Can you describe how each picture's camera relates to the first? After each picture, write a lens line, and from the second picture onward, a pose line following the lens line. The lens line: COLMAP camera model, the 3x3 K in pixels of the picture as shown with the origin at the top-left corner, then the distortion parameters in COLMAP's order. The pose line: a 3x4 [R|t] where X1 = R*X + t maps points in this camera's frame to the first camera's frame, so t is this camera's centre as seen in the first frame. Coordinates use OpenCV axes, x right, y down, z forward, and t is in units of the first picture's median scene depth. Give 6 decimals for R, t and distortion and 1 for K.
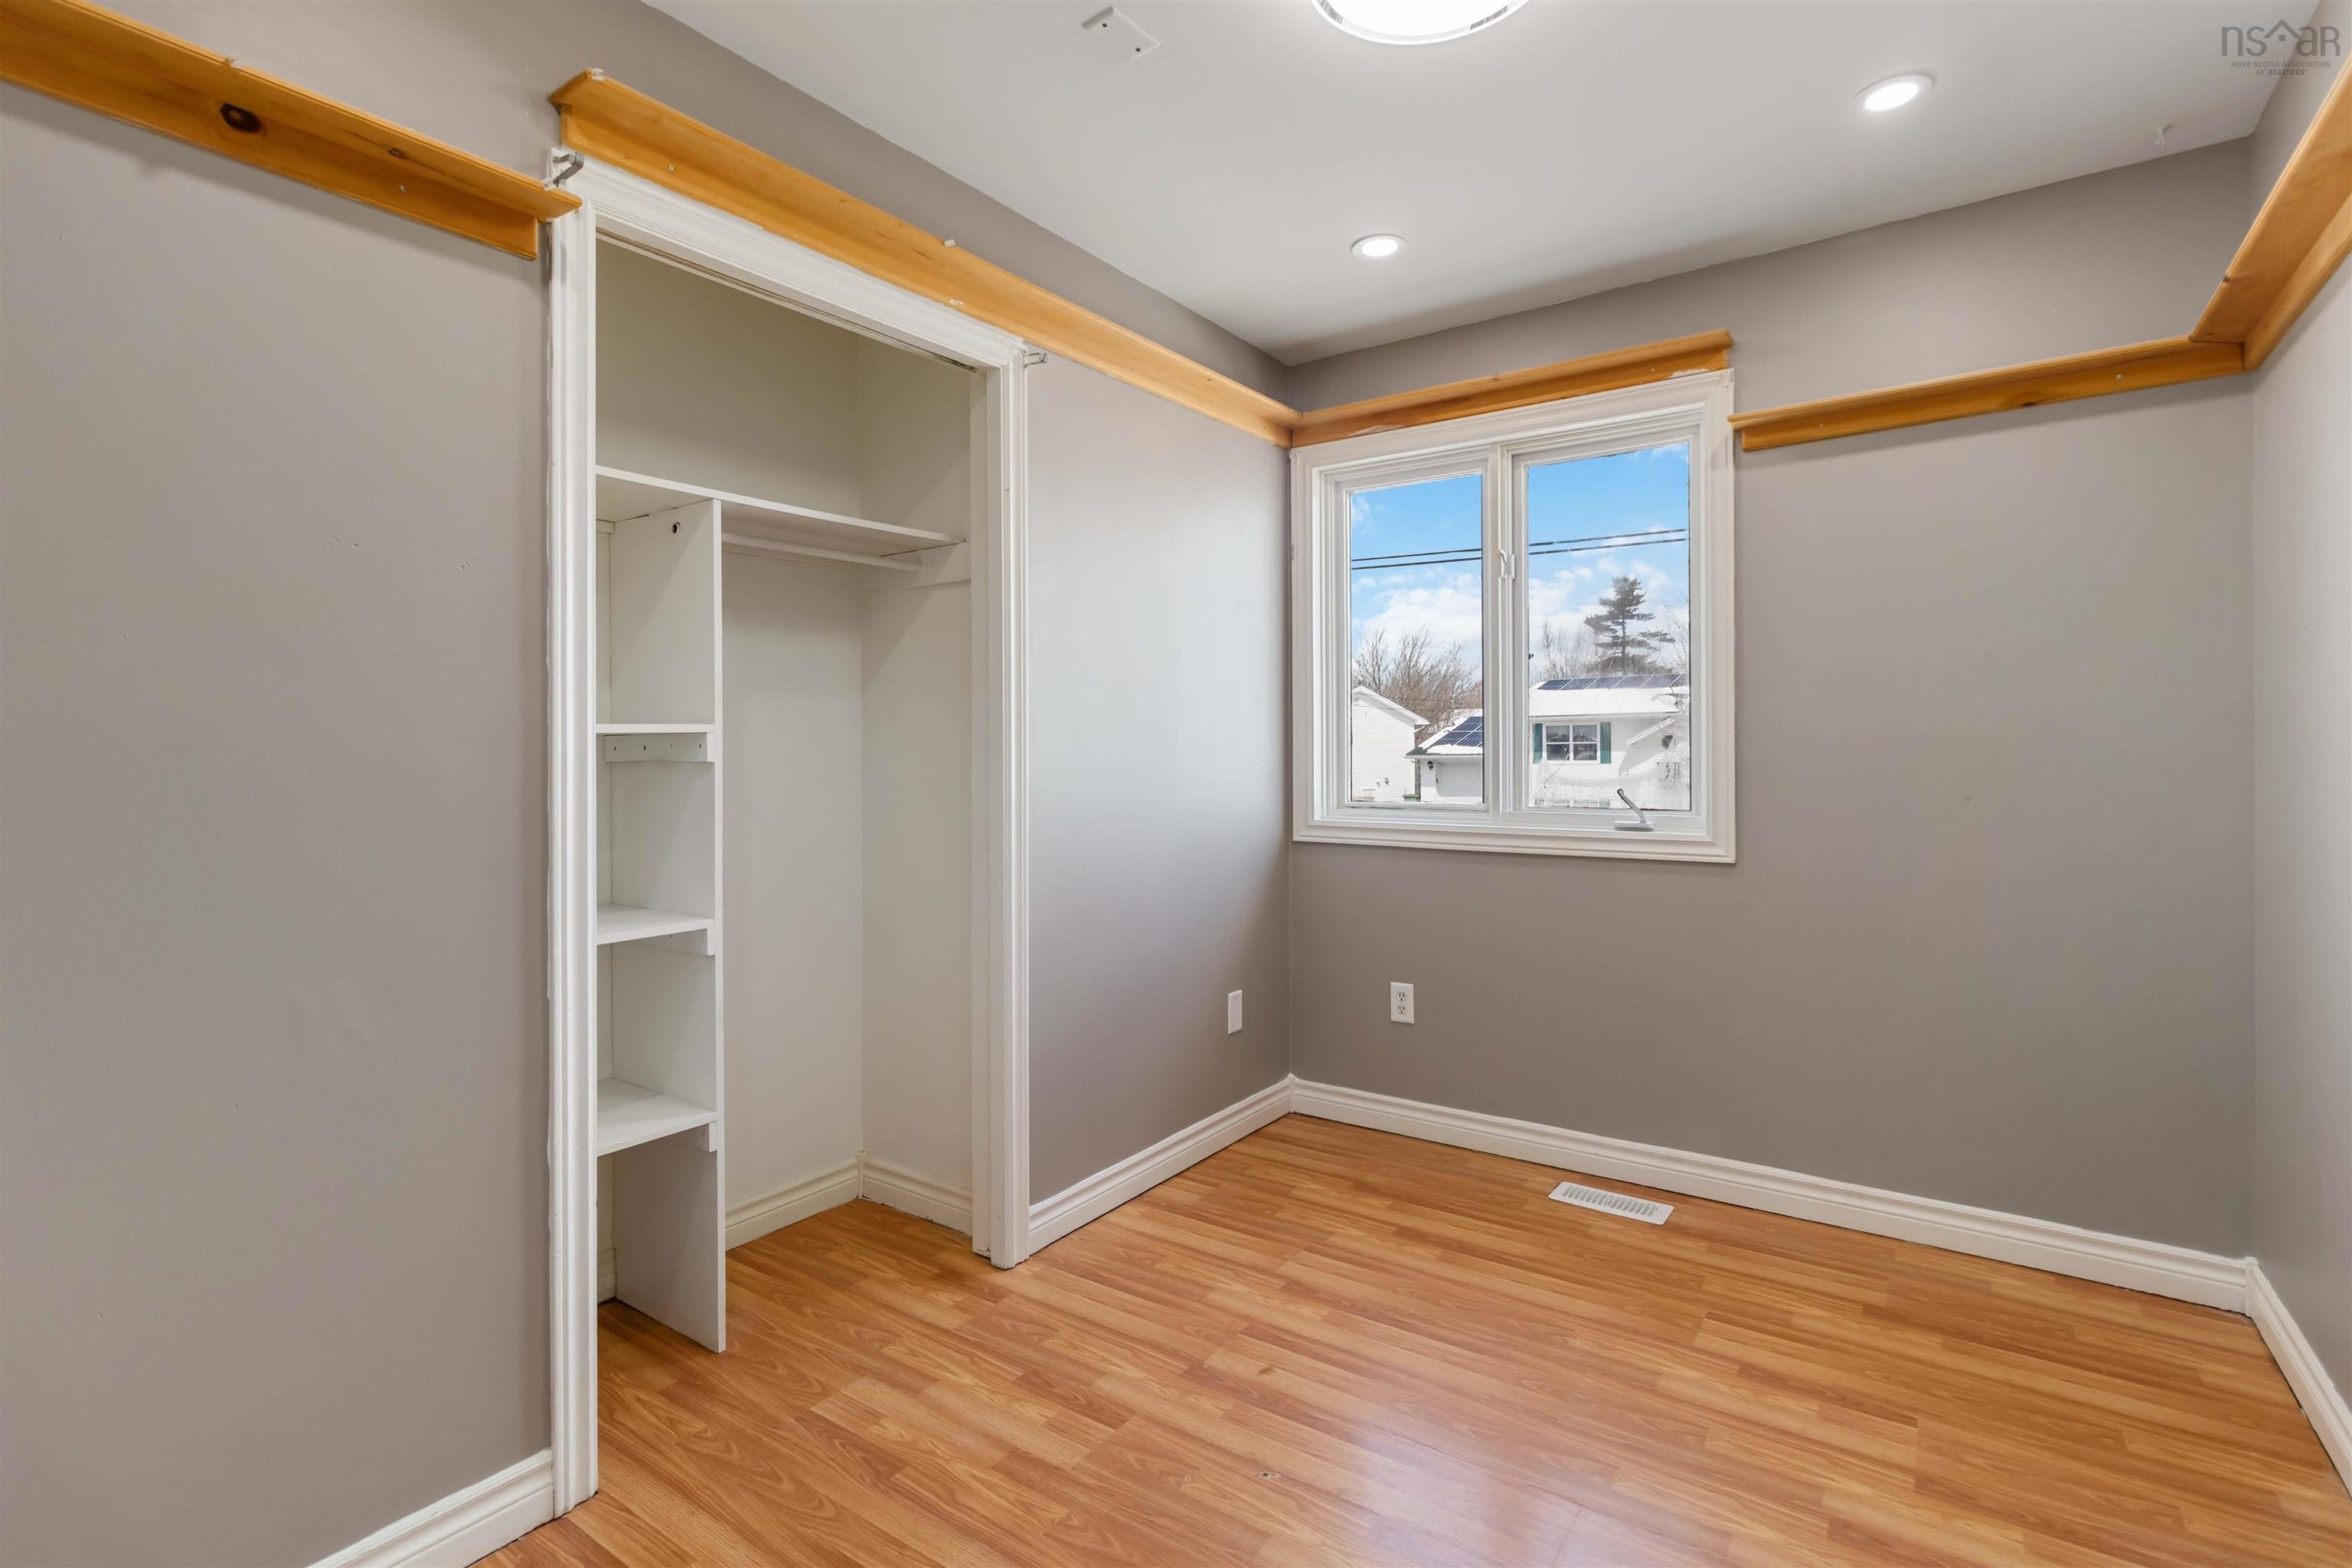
lens RADIAL K [[1094.1, 0, 1156.2], [0, 1094.1, 742.1], [0, 0, 1]] dist [-0.016551, -0.001078]
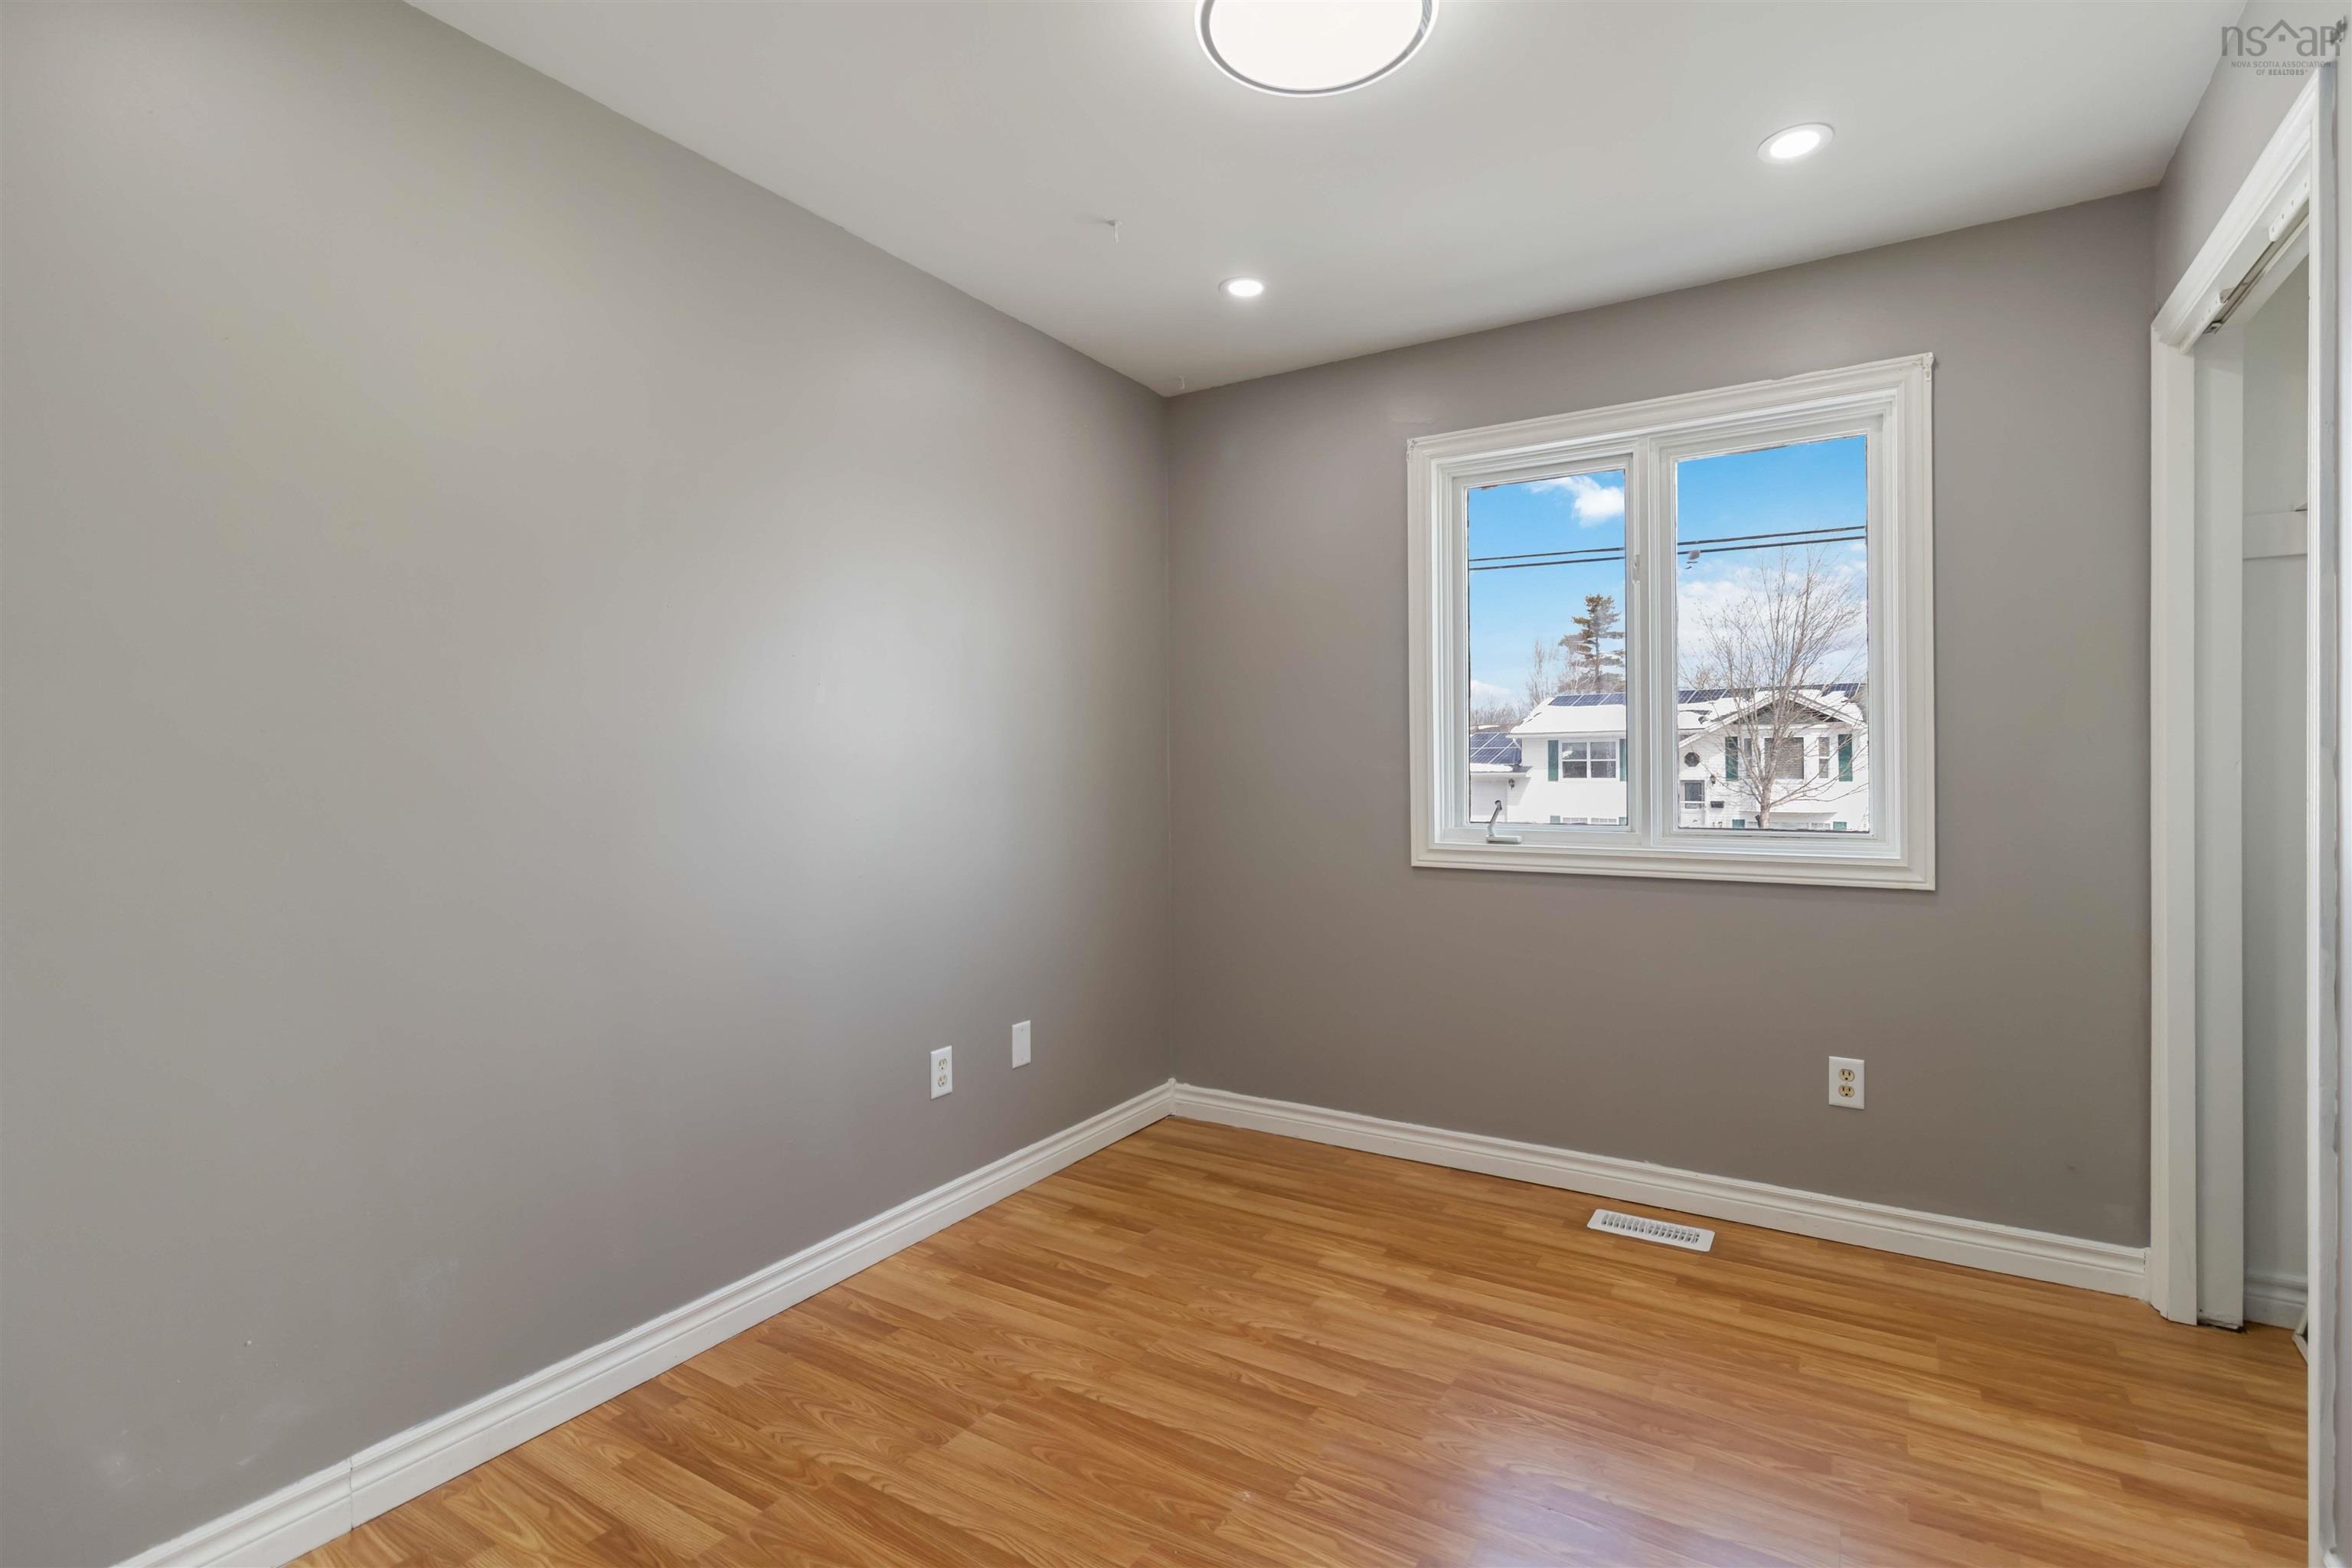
lens RADIAL K [[1094.1, 0, 1178.9], [0, 1094.1, 768.4], [0, 0, 1]] dist [-0.016551, -0.001078]
pose [[0.997759, 0.001247, 0.066903, -0.128301], [-0.001809, 0.999964, 0.008340, 0.000831], [-0.066890, -0.008442, 0.997725, 0.096345]]
